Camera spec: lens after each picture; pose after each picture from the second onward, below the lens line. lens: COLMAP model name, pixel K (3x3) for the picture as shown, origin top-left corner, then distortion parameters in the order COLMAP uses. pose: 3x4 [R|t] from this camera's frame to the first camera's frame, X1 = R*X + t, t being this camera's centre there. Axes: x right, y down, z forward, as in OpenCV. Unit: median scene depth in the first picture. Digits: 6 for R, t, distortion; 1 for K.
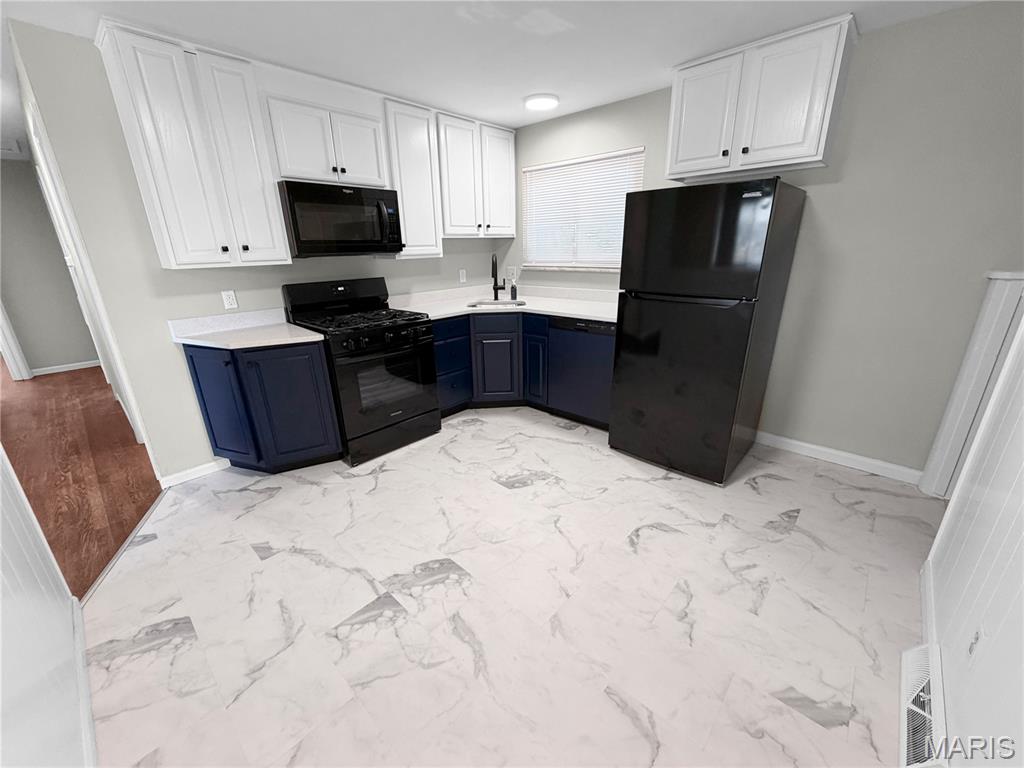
lens RADIAL K [[408.2, 0, 507.6], [0, 408.2, 383.7], [0, 0, 1]] dist [0.000985, -0.000588]
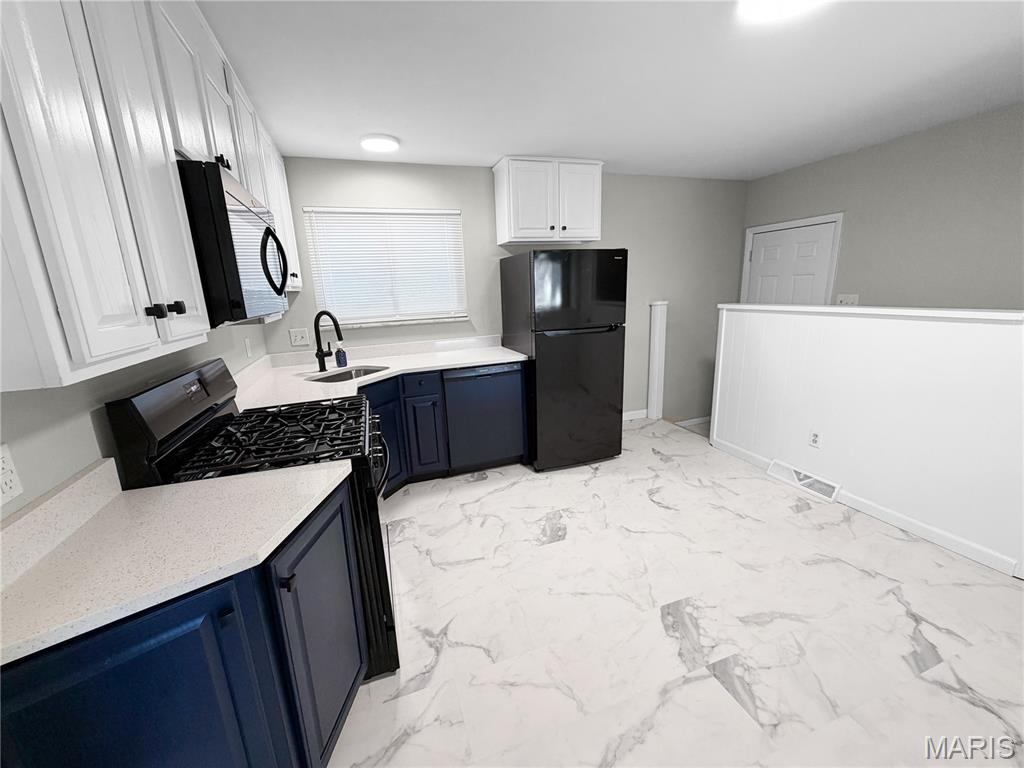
lens RADIAL K [[408.2, 0, 508.0], [0, 408.2, 383.6], [0, 0, 1]] dist [0.000985, -0.000588]
pose [[0.466129, -0.200412, 0.861718, -0.788204], [0.315130, 0.947733, 0.049954, -0.171889], [-0.826690, 0.248269, 0.504922, 0.528778]]
